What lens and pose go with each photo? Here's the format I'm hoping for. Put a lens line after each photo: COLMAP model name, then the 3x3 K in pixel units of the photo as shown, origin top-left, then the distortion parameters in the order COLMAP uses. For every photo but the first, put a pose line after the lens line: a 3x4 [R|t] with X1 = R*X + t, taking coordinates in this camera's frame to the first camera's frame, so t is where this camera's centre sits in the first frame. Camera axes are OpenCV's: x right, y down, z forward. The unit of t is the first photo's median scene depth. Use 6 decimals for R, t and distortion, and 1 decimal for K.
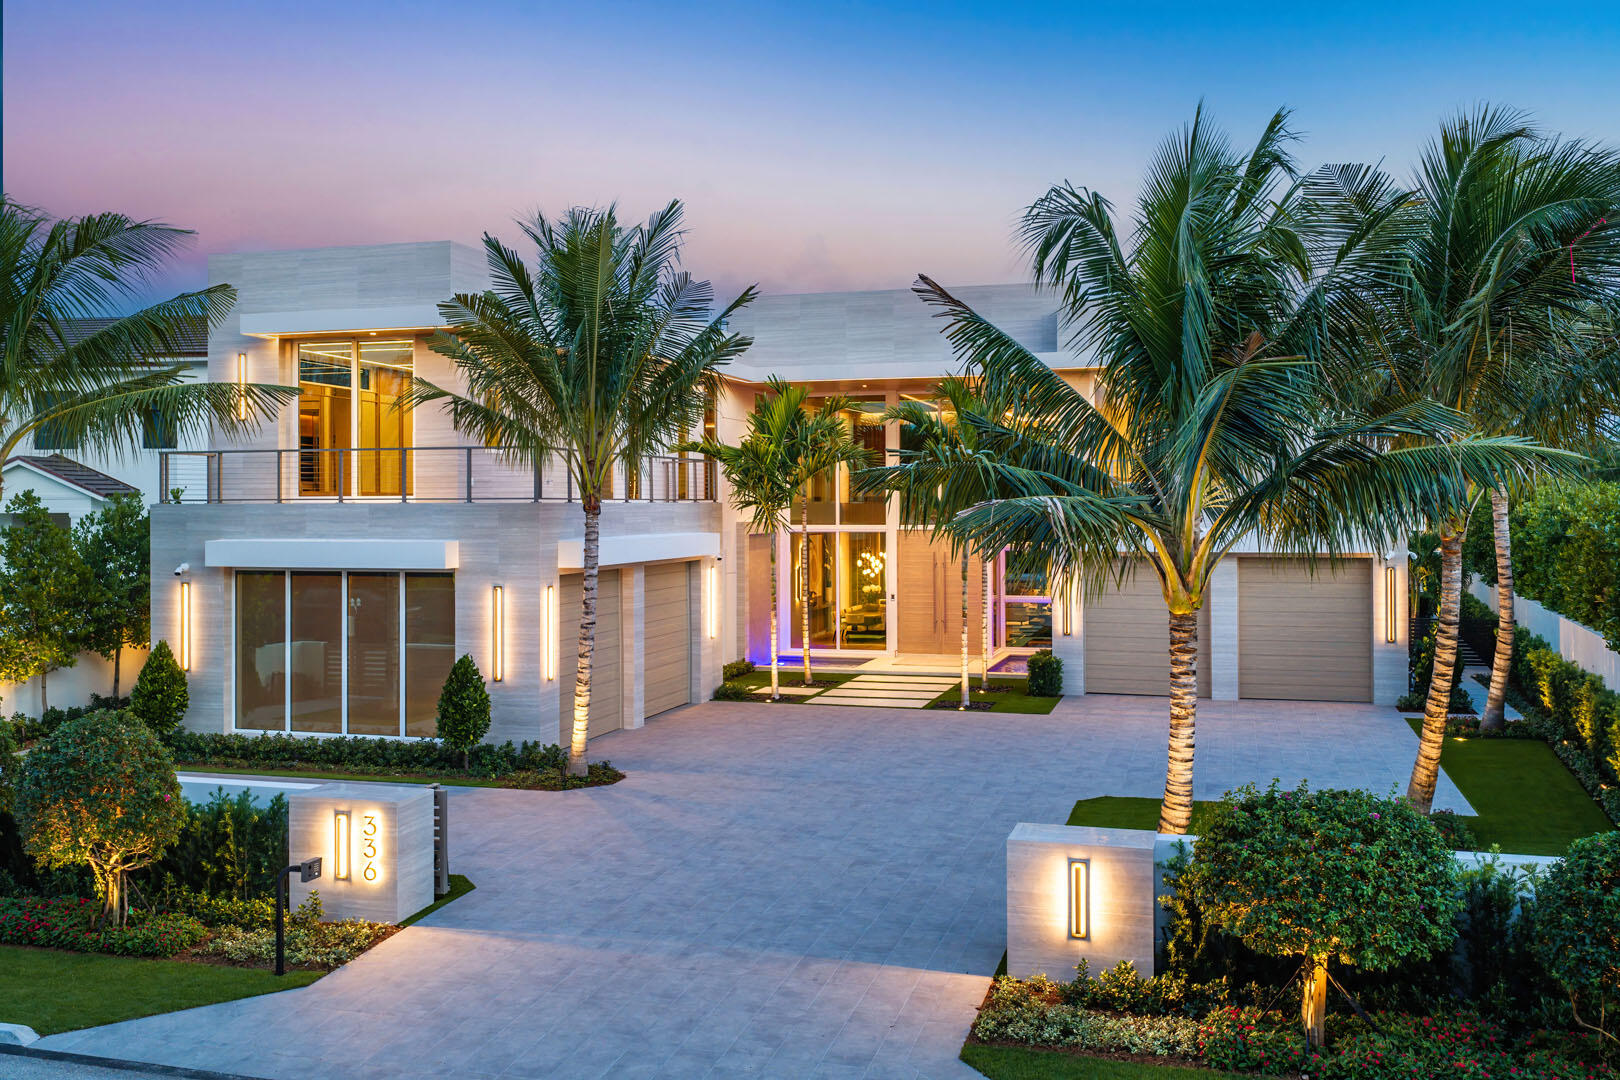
lens RADIAL K [[1383.1, 0, 814.6], [0, 1383.1, 562.2], [0, 0, 1]] dist [0.002225, -0.007358]
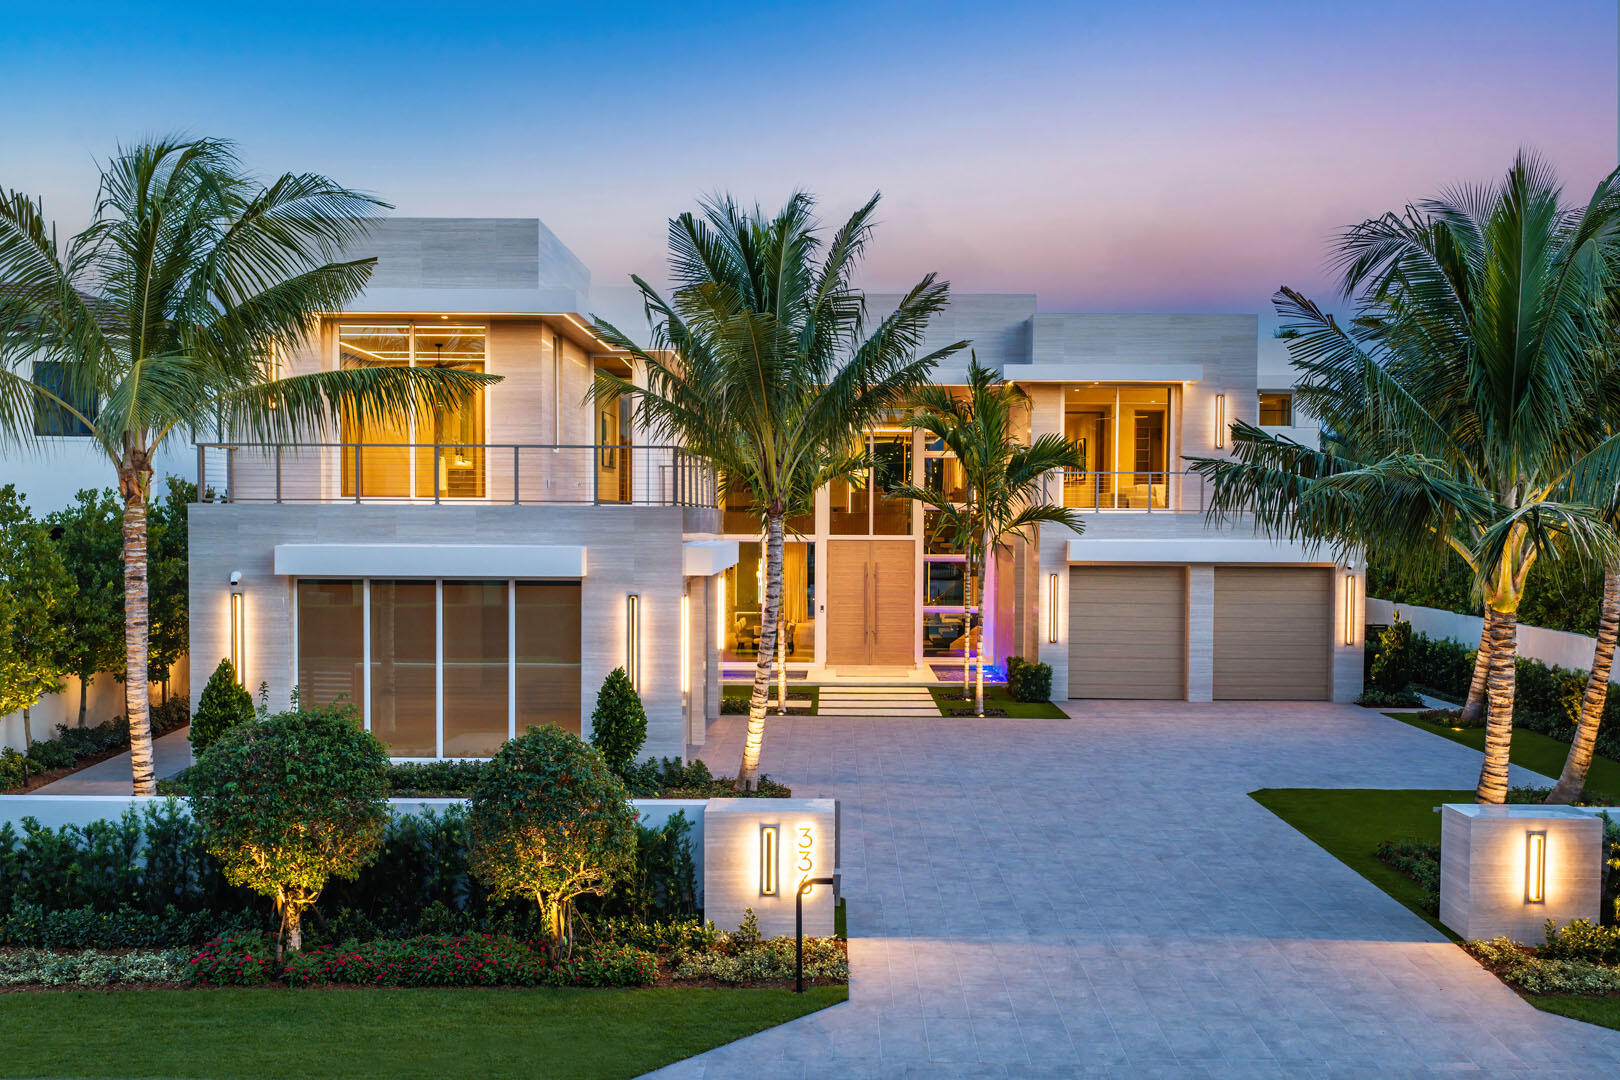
lens RADIAL K [[1437.1, 0, 808.3], [0, 1437.1, 642.9], [0, 0, 1]] dist [0.002138, -0.008749]
pose [[0.966507, -0.013258, 0.256298, -0.362838], [0.001609, 0.998958, 0.045605, 0.005589], [-0.256636, -0.043665, 0.965521, 0.024288]]
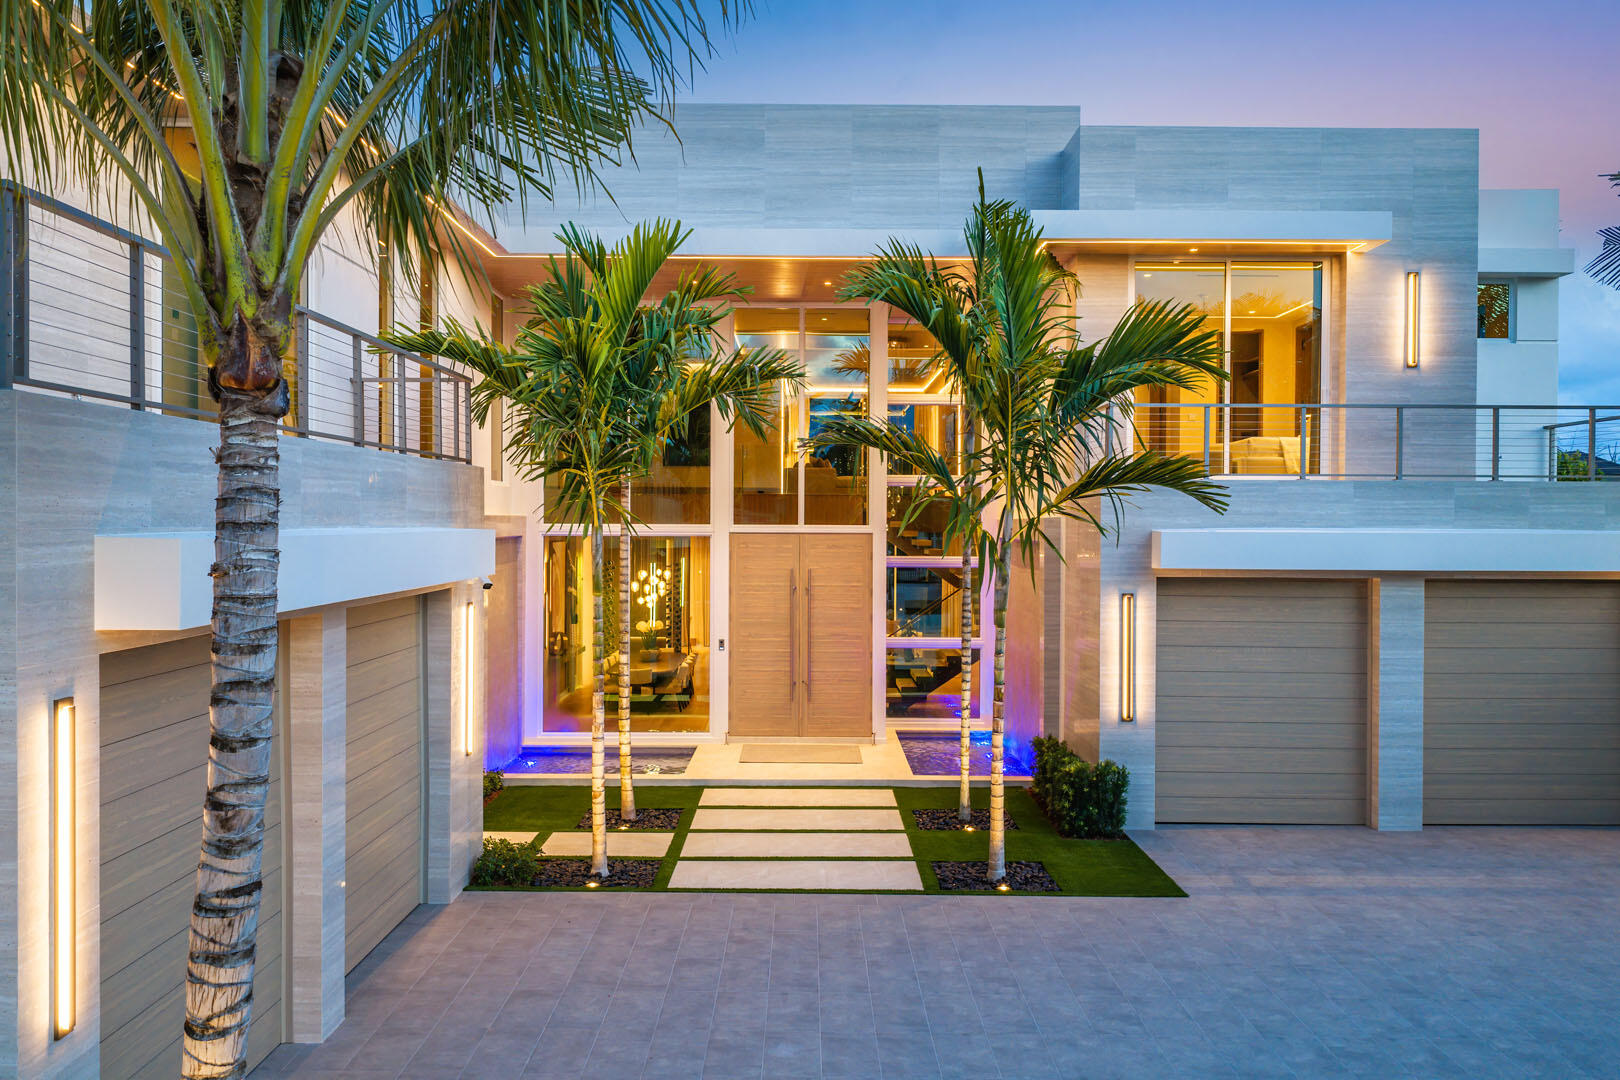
lens RADIAL K [[1383.1, 0, 814.6], [0, 1383.1, 562.2], [0, 0, 1]] dist [0.002225, -0.007358]
pose [[0.959670, 0.000397, 0.281128, -0.124203], [0.002534, 0.999946, -0.010062, -0.007004], [-0.281116, 0.010369, 0.959618, 0.691495]]
